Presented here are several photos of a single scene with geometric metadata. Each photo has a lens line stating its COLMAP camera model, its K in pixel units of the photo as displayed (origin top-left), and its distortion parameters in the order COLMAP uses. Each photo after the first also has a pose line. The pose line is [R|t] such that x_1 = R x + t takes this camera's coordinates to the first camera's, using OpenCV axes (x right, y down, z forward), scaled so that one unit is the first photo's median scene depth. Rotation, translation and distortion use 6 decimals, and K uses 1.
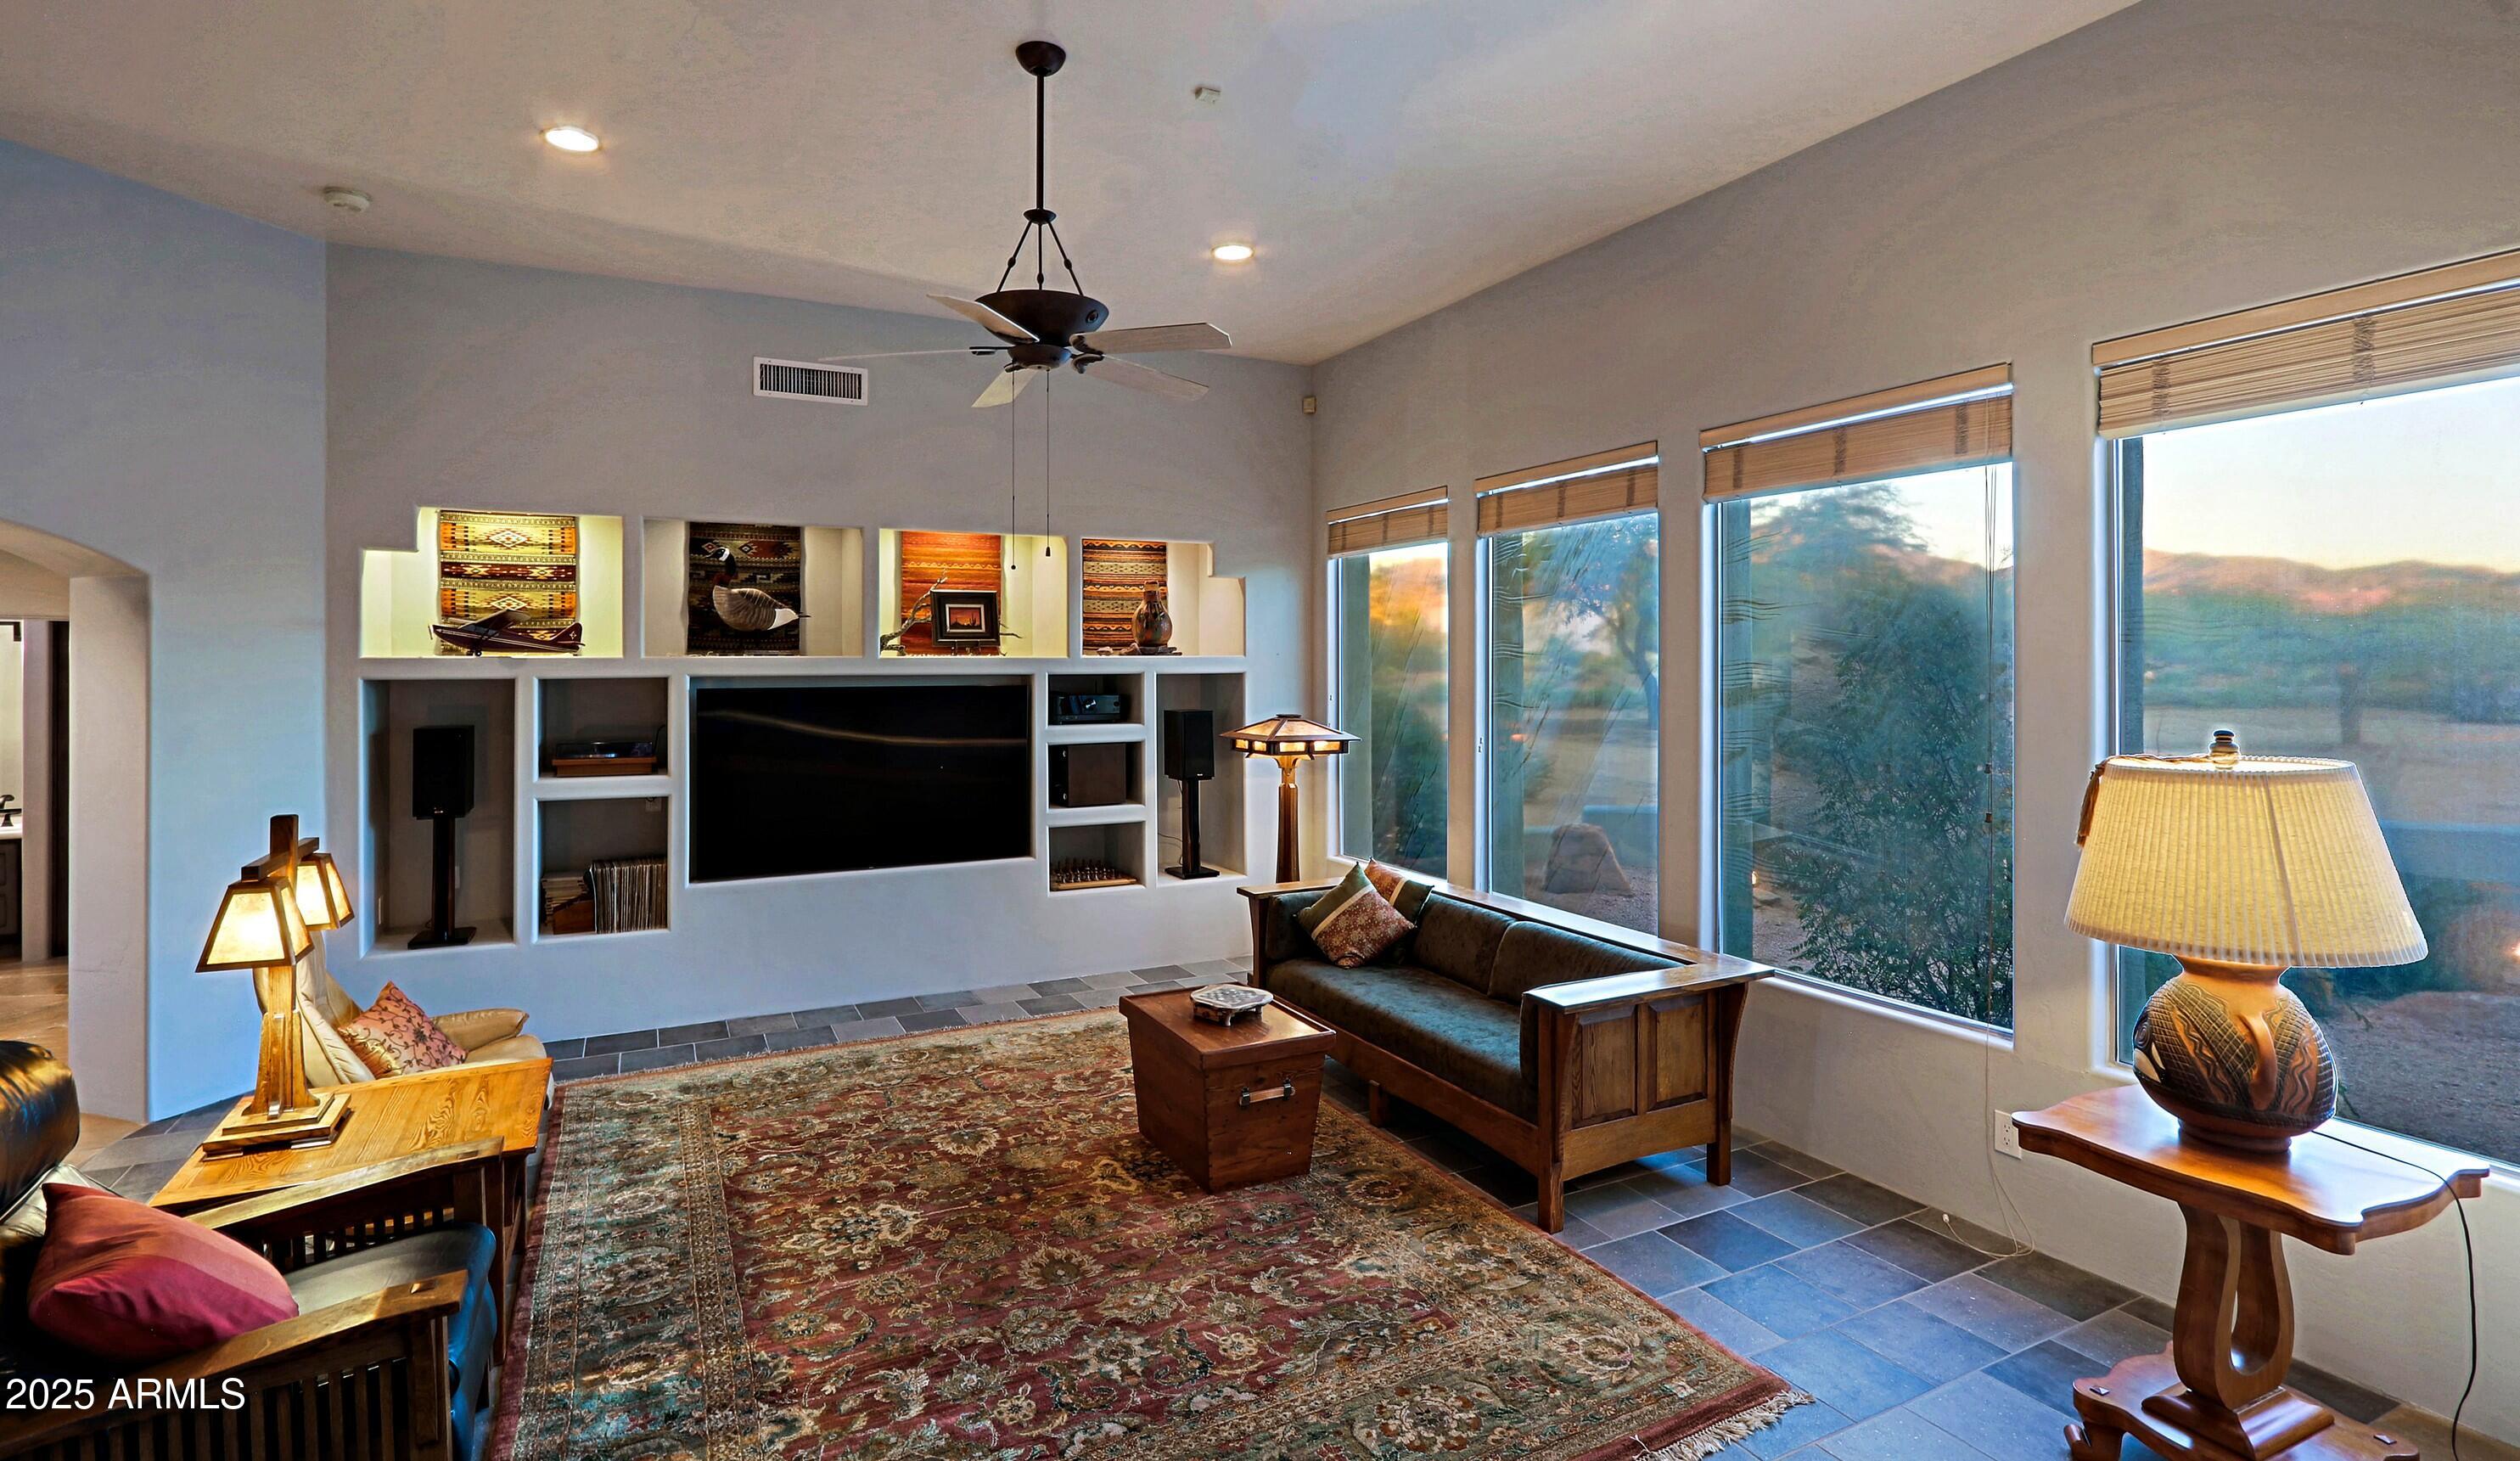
lens RADIAL K [[1128.3, 0, 1227.1], [0, 1128.3, 655.8], [0, 0, 1]] dist [-0.018109, 0.009975]
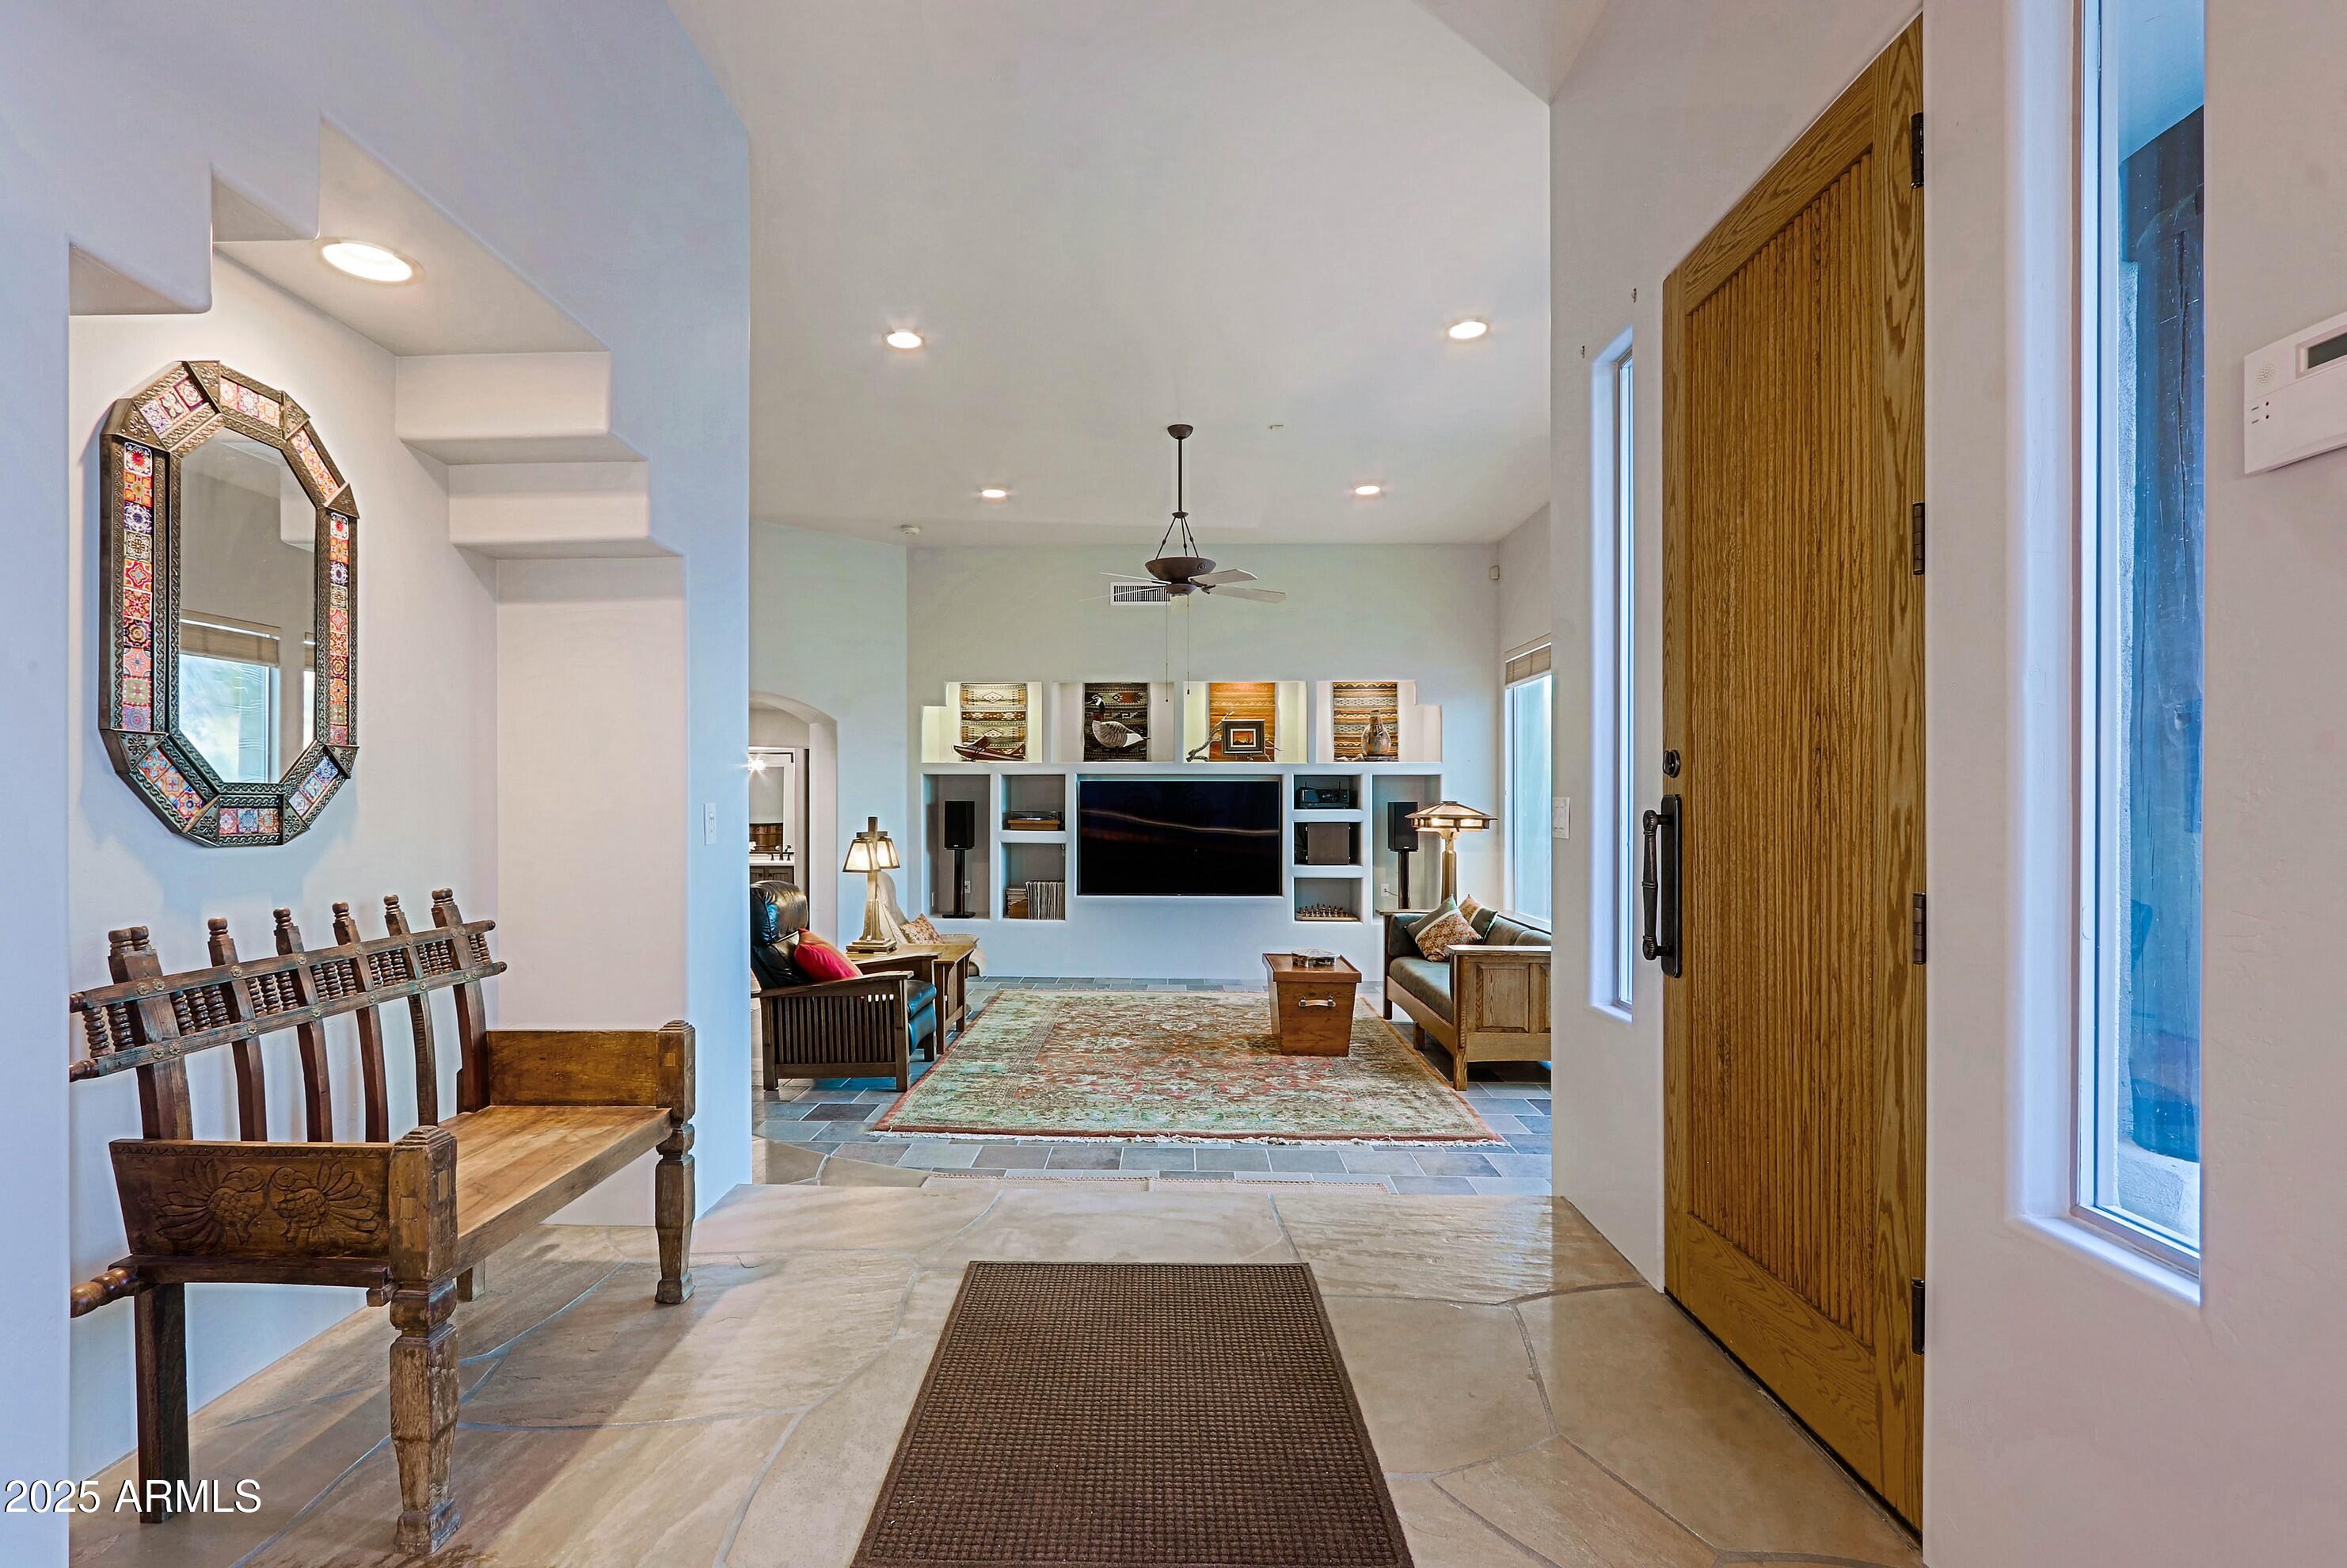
lens RADIAL K [[1096.4, 0, 1165.3], [0, 1096.4, 812.9], [0, 0, 1]] dist [-0.016104, 0.006772]
pose [[0.879452, 0.009938, -0.475883, 0.407273], [-0.003086, 0.999880, 0.015179, 0.048828], [0.475977, -0.011881, 0.879378, -0.376359]]
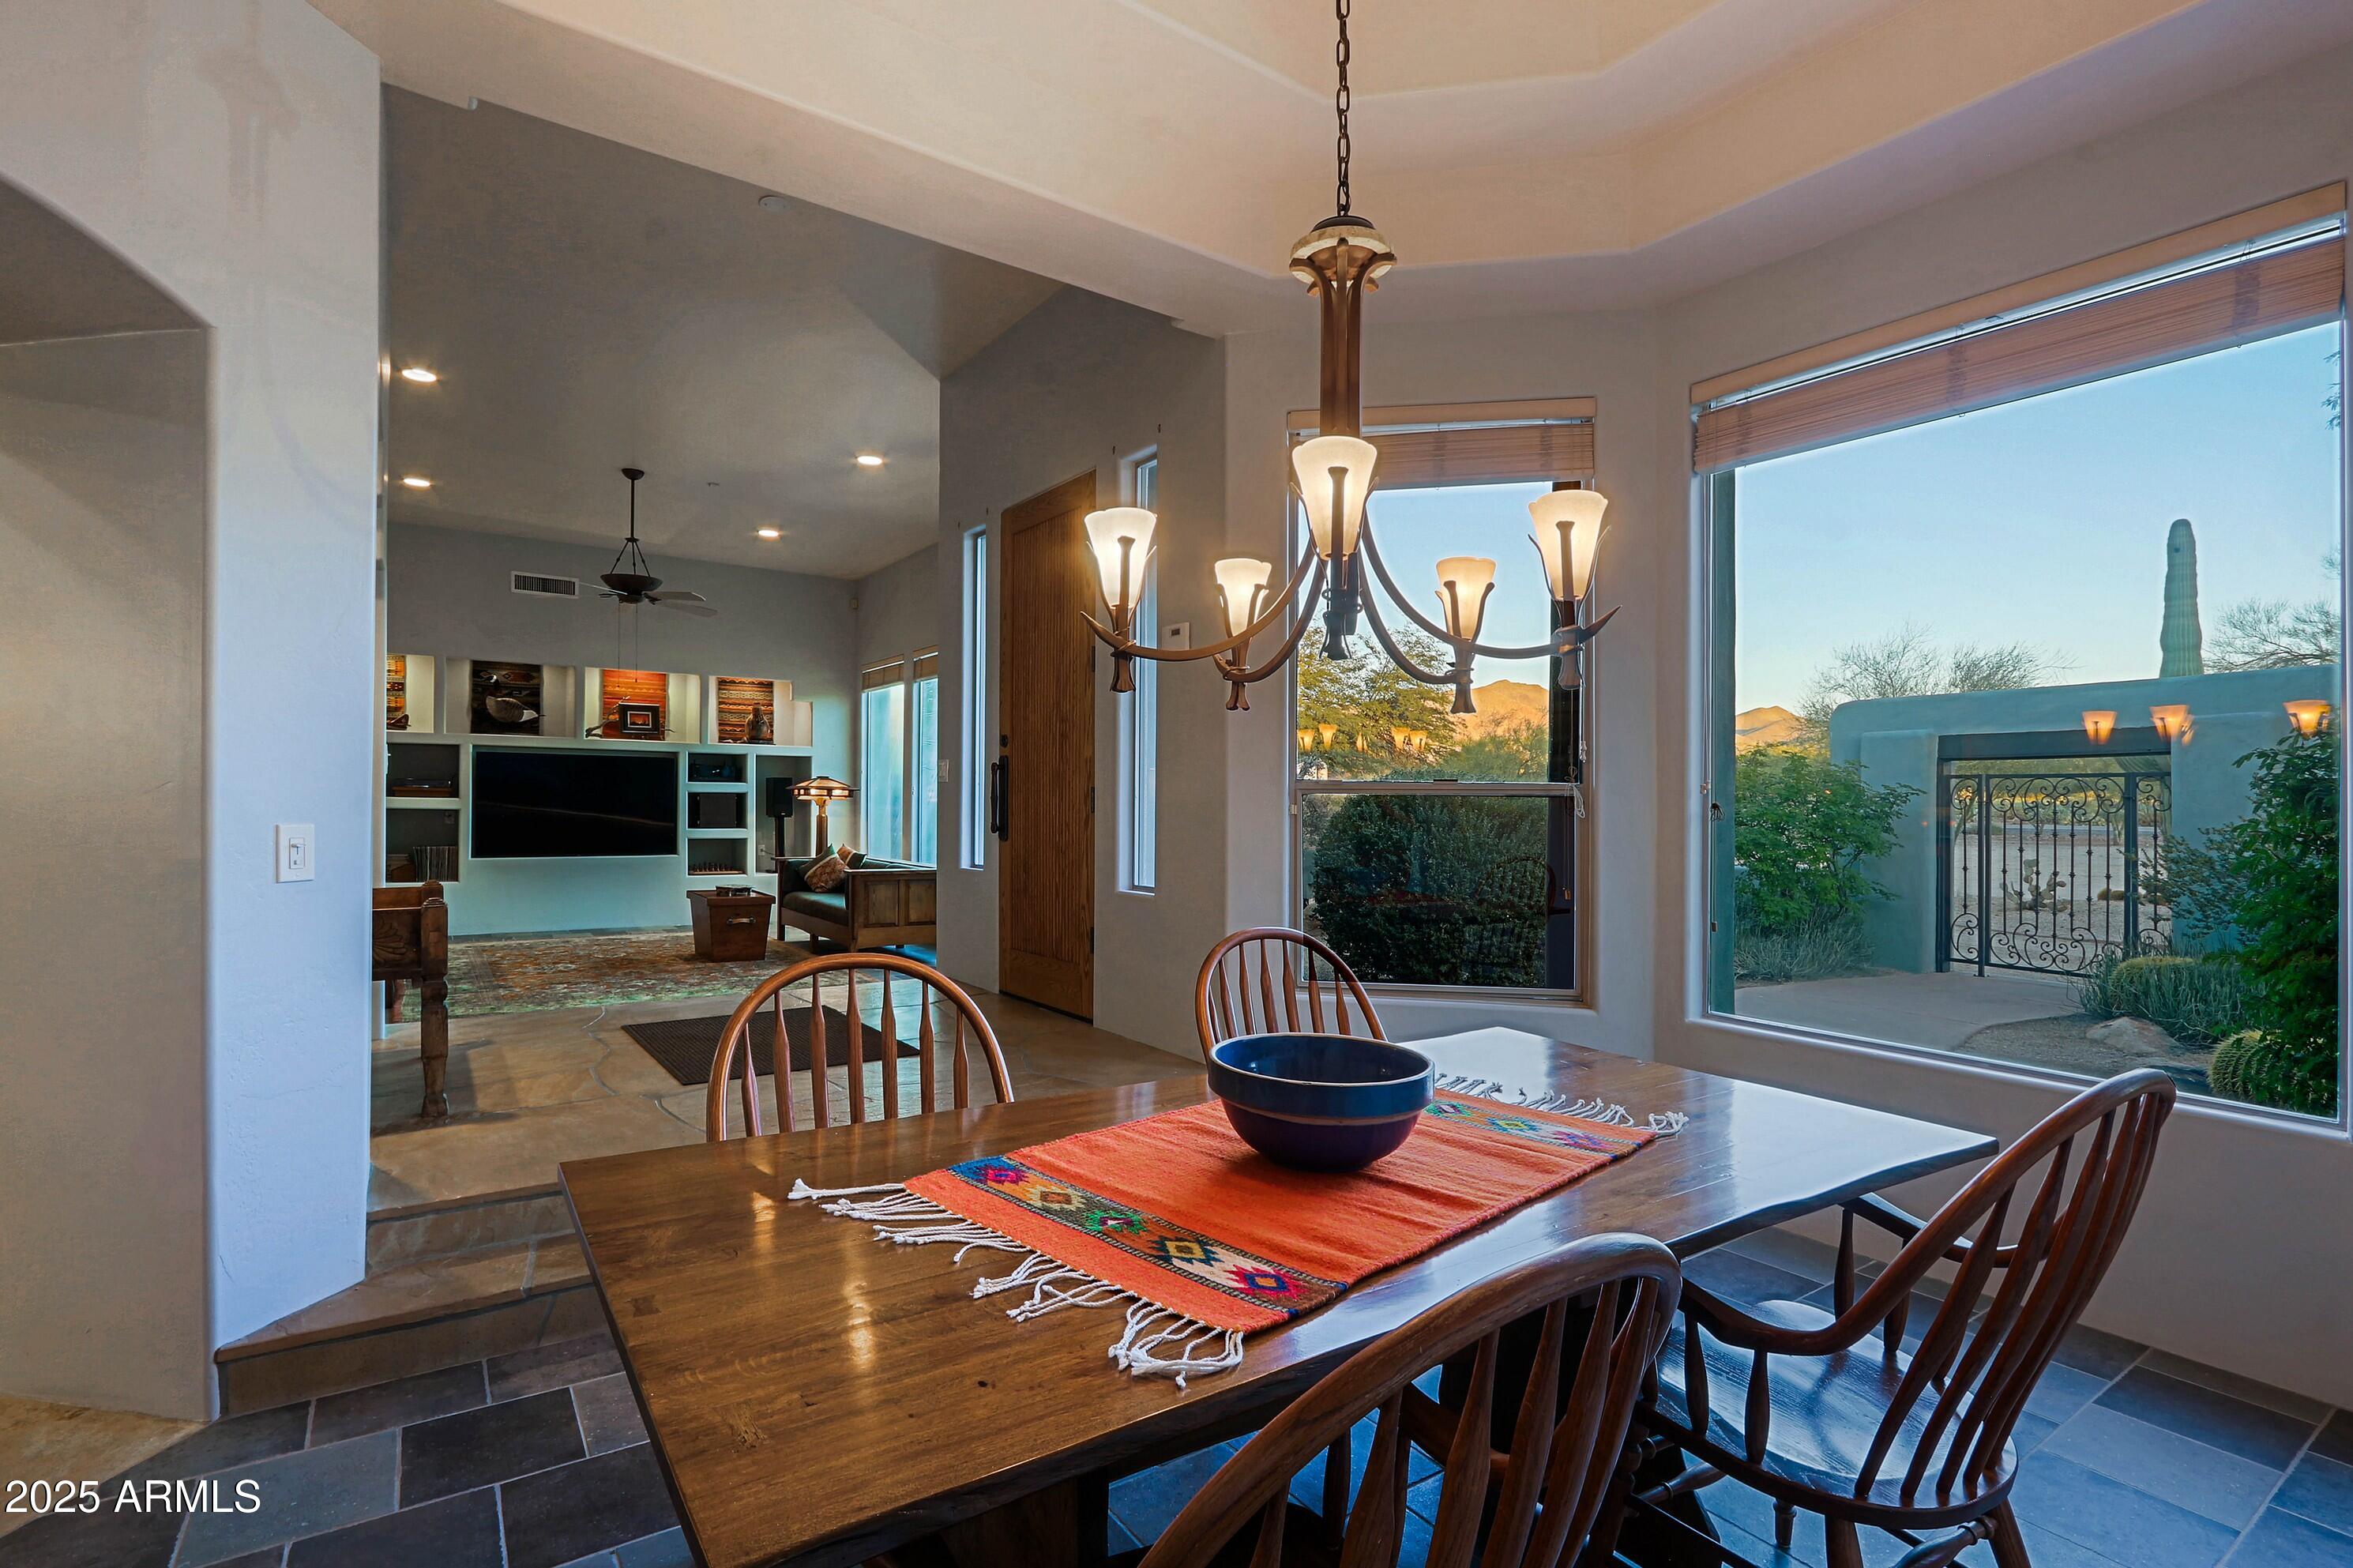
lens RADIAL K [[1099.1, 0, 1168.3], [0, 1099.1, 813.0], [0, 0, 1]] dist [-0.016104, 0.006772]
pose [[0.991733, 0.014719, 0.127474, 0.397690], [-0.016374, 0.999795, 0.011947, 0.084351], [-0.127272, -0.013936, 0.991770, -0.861770]]
